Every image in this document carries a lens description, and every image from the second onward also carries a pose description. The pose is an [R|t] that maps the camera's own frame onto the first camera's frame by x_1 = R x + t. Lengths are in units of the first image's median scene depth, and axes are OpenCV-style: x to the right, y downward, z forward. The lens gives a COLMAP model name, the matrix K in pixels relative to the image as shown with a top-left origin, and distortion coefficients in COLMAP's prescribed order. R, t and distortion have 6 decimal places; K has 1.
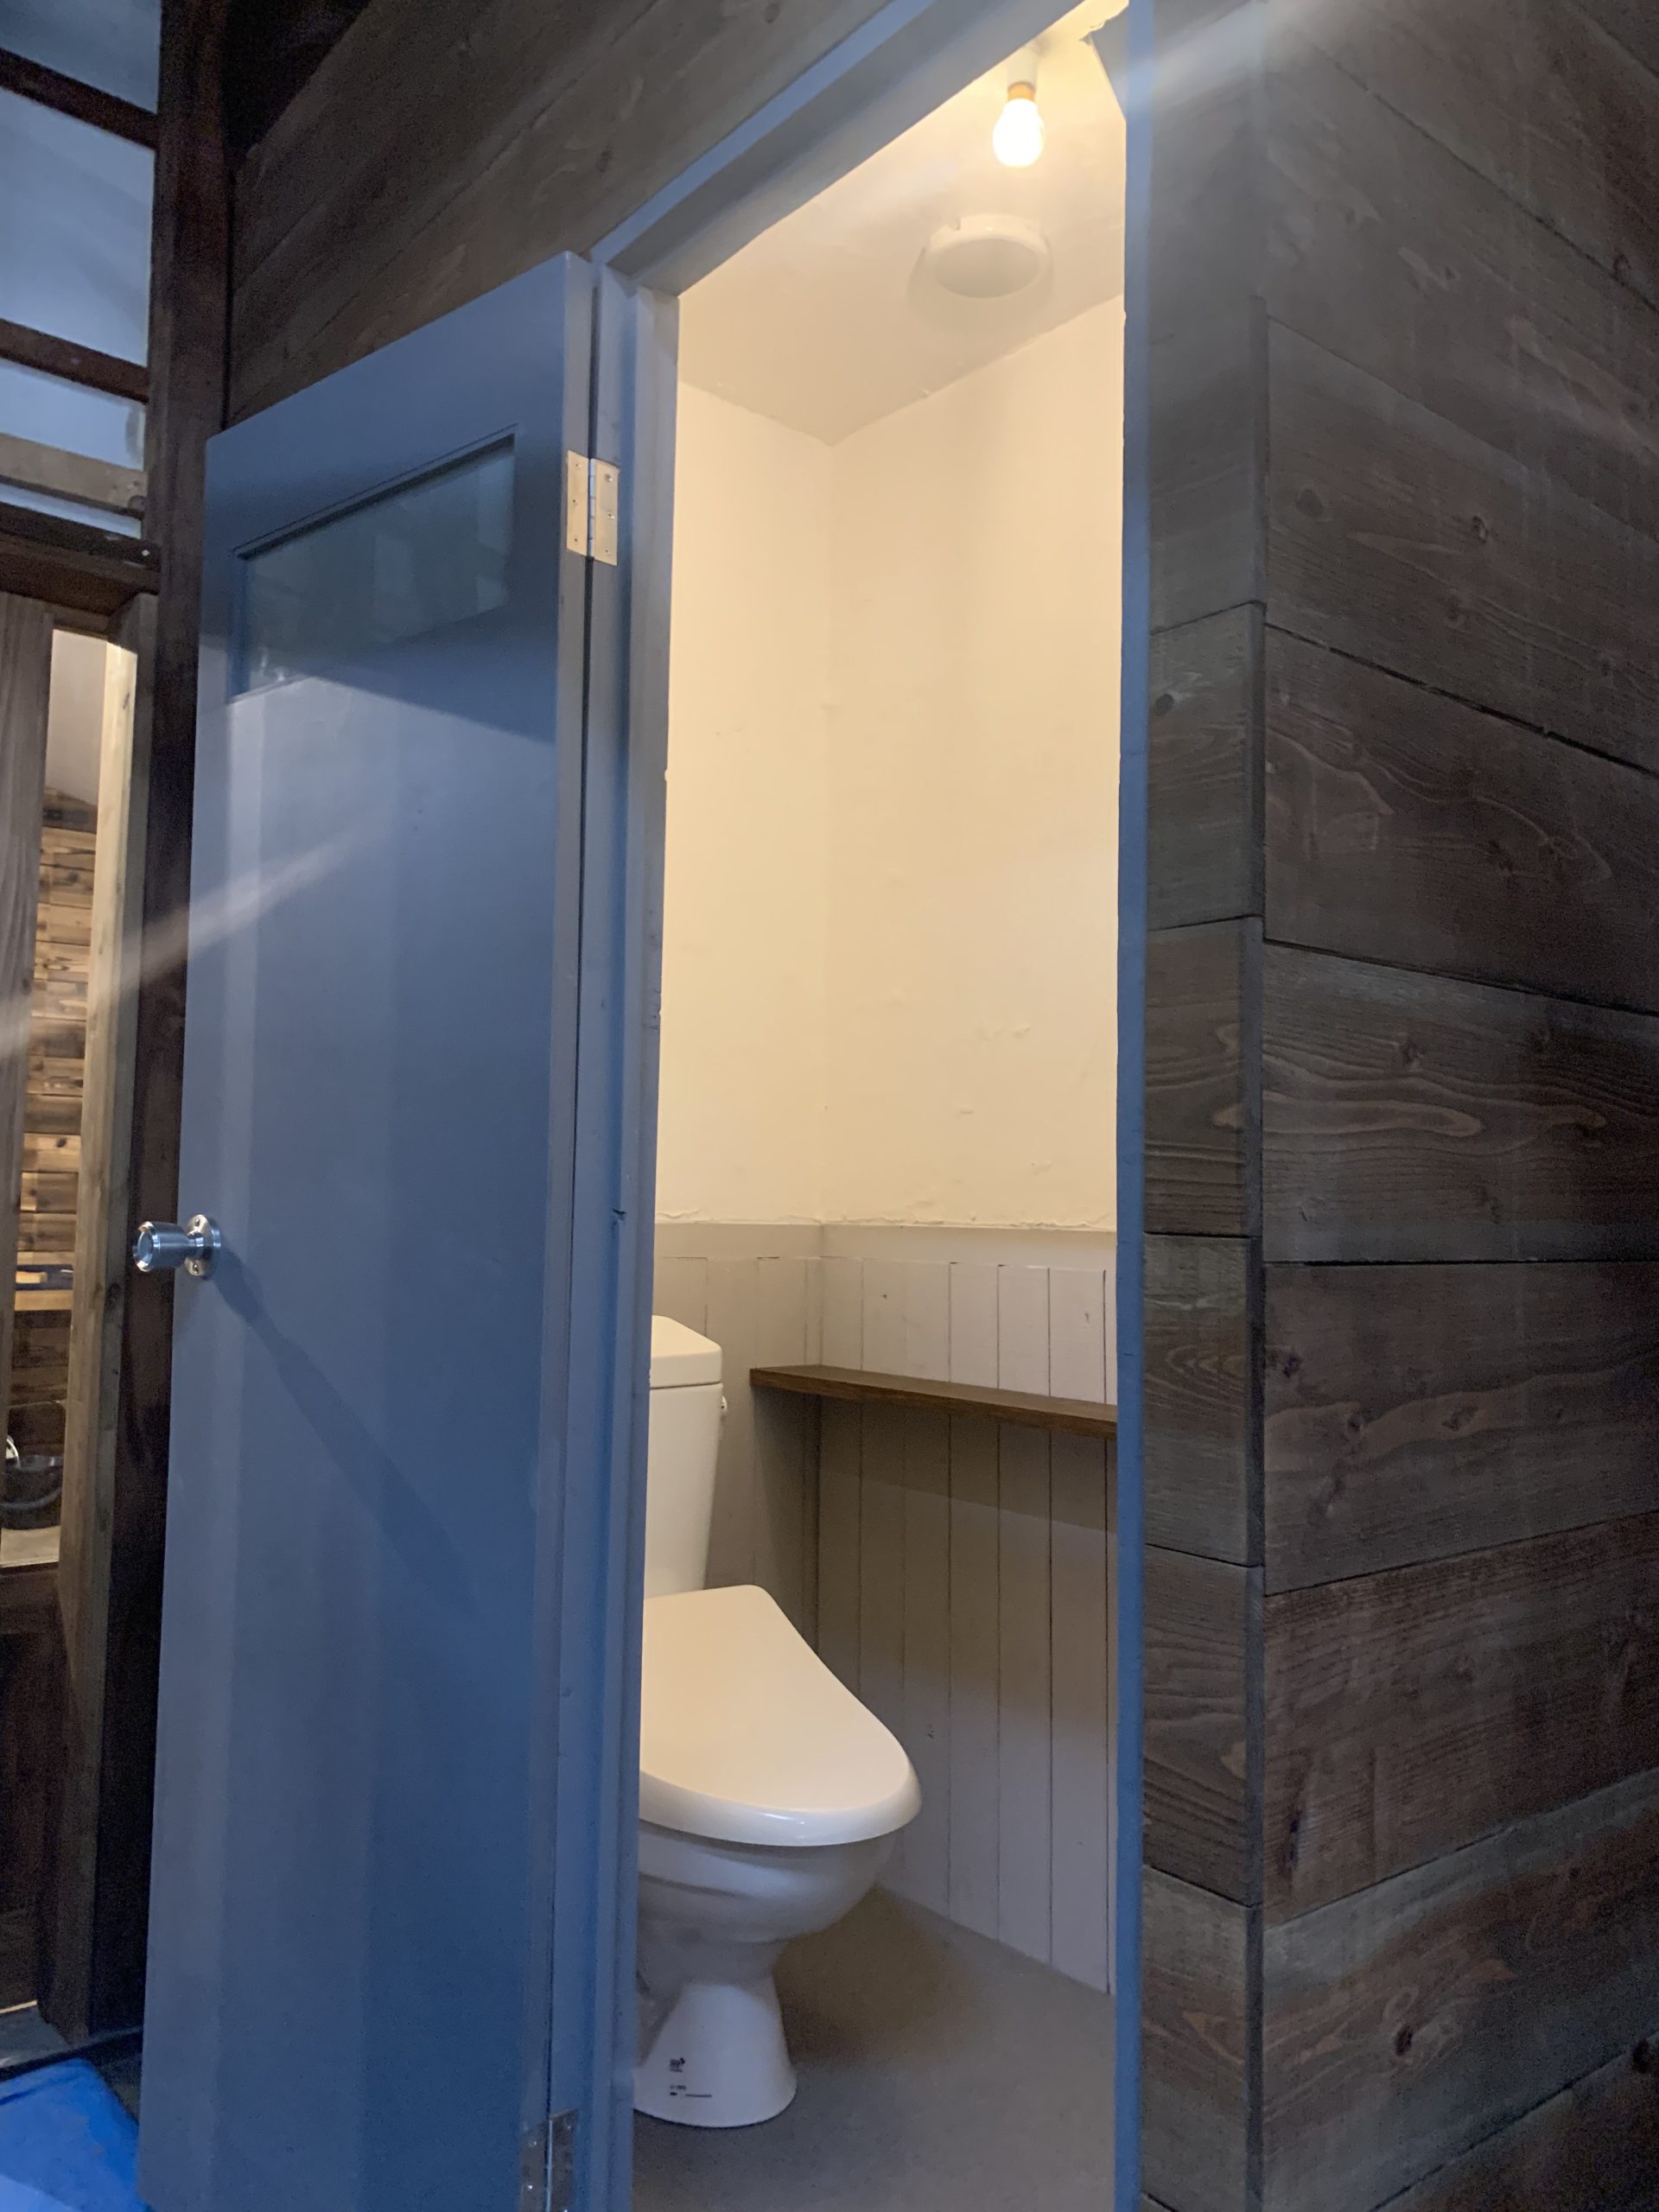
lens RADIAL K [[1674.9, 0, 827.8], [0, 1674.9, 1080.6], [0, 0, 1]] dist [0.035839, -0.026500]
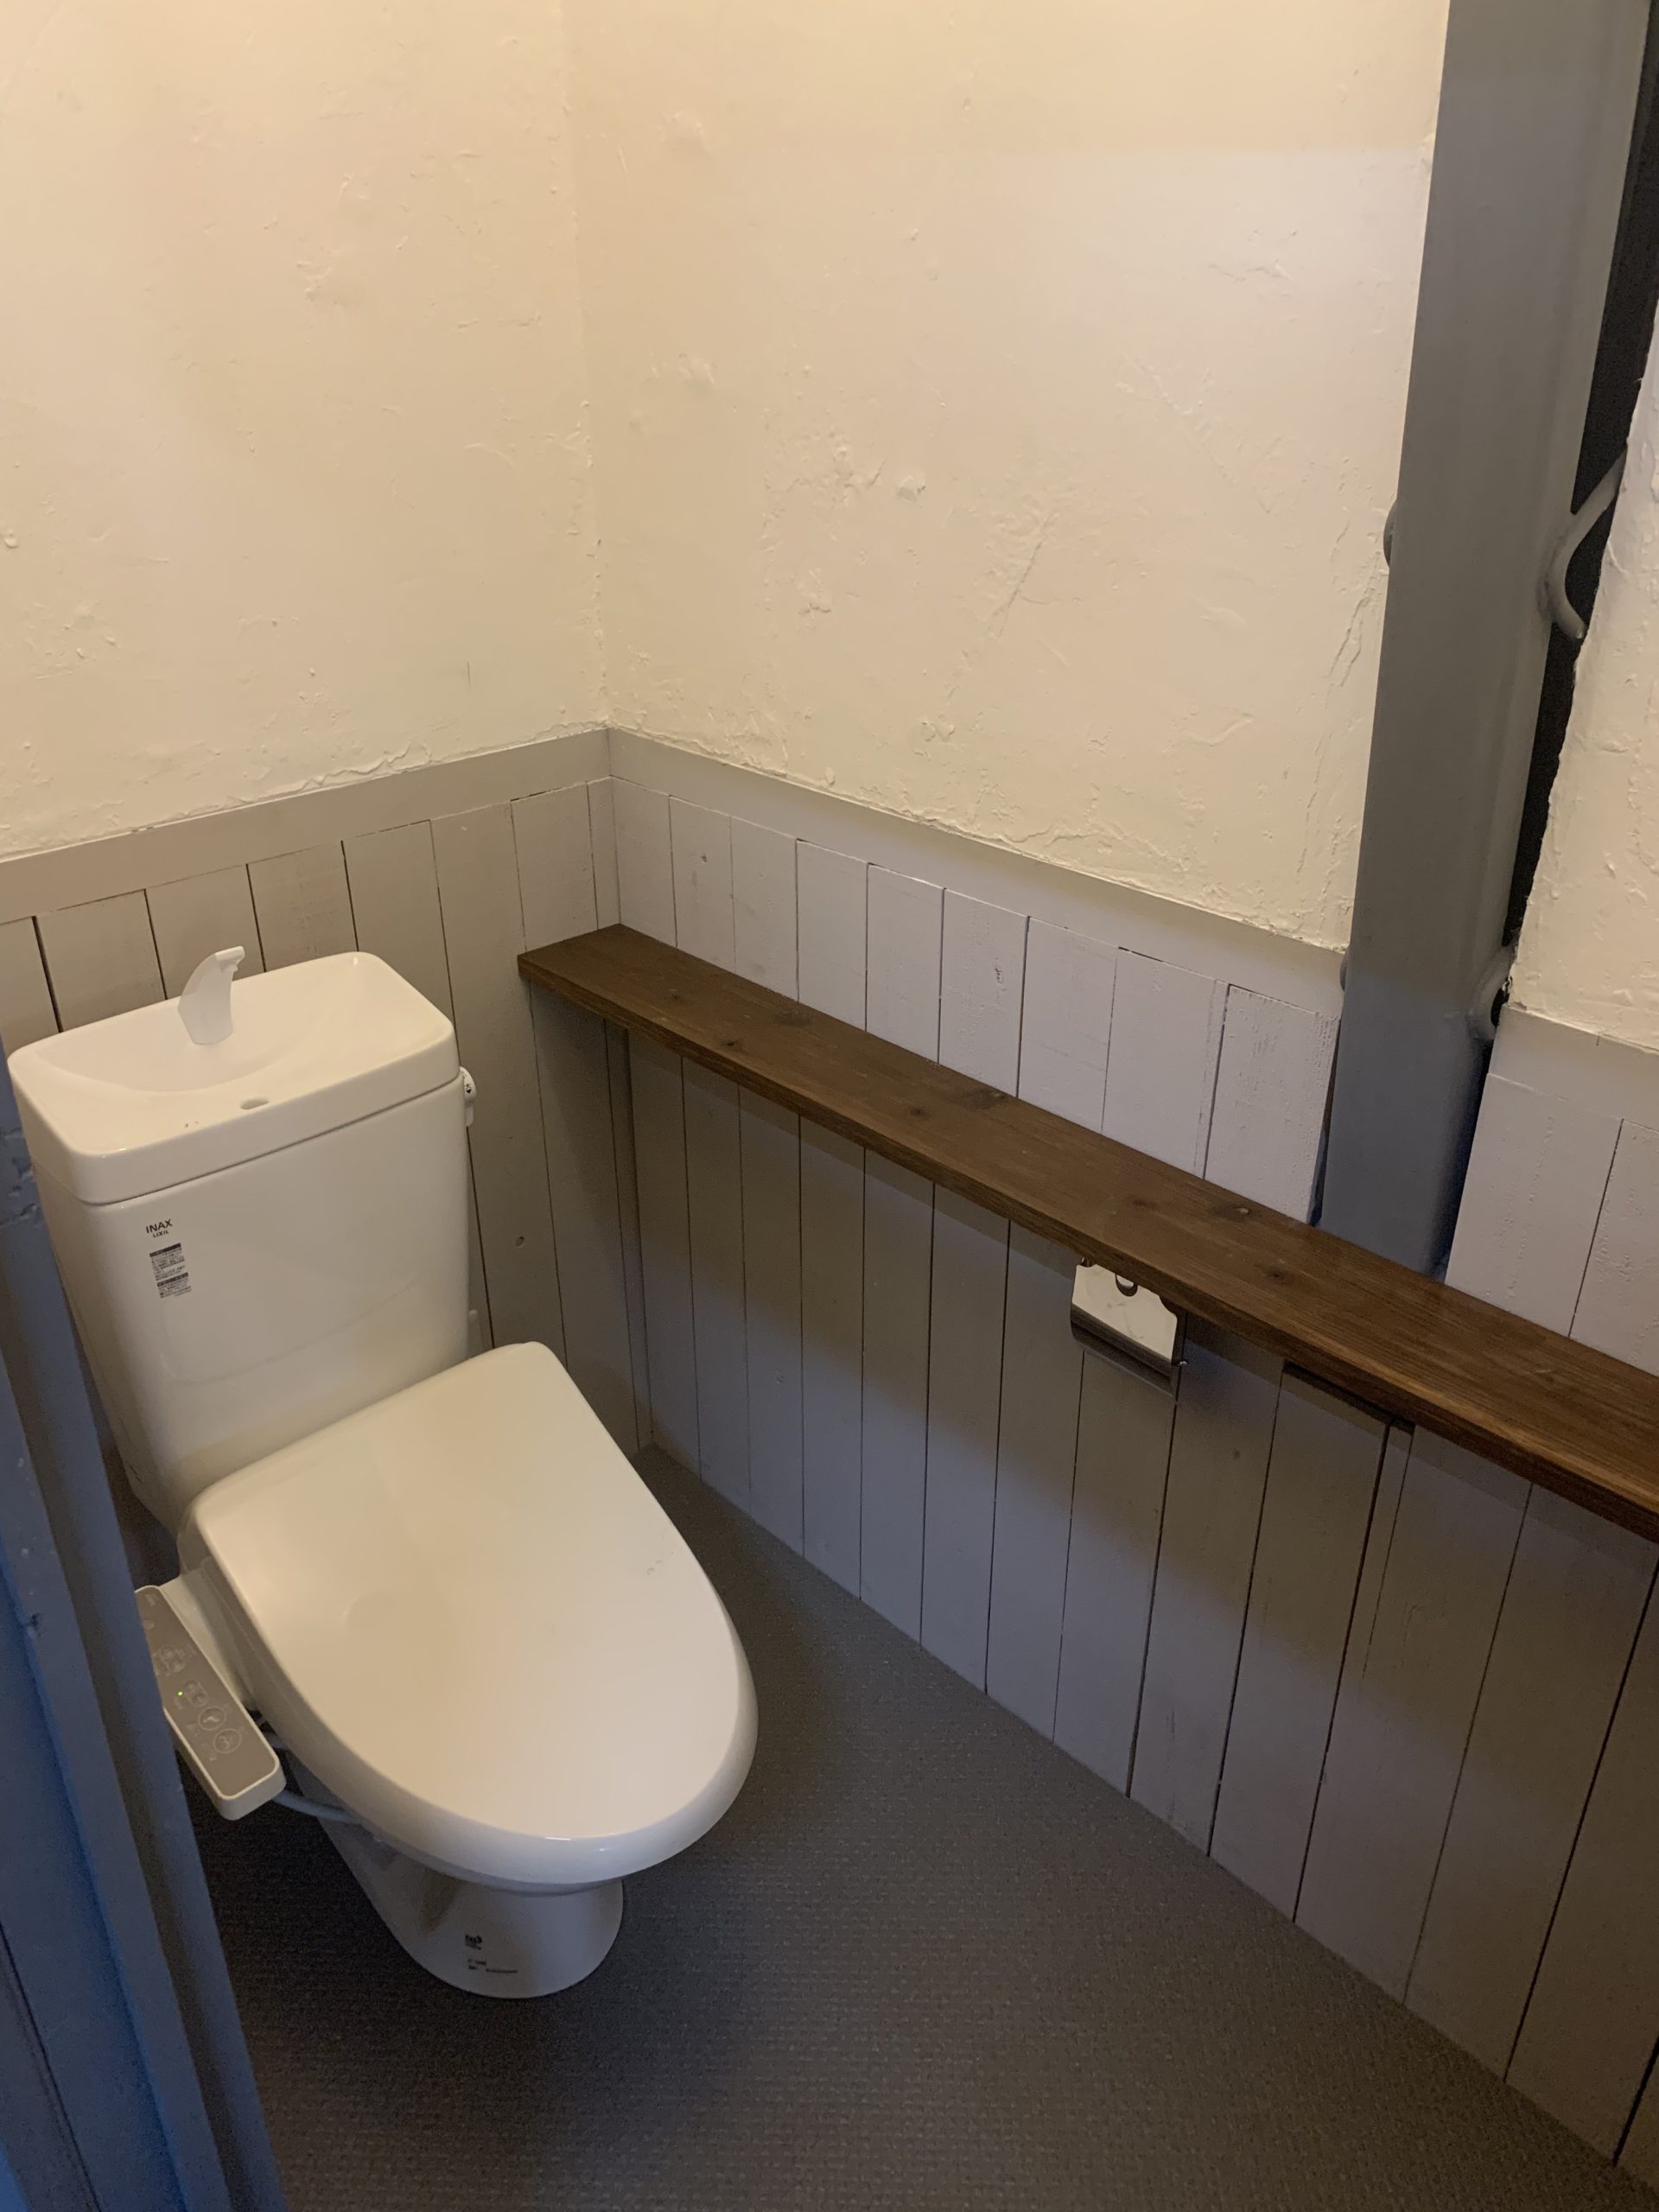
lens RADIAL K [[1669.1, 0, 791.4], [0, 1669.1, 1111.3], [0, 0, 1]] dist [-0.000952, 0.005342]
pose [[0.998374, -0.043905, 0.036356, 0.039844], [0.017056, 0.838641, 0.544417, -0.150948], [-0.054392, -0.542912, 0.838026, 0.363378]]
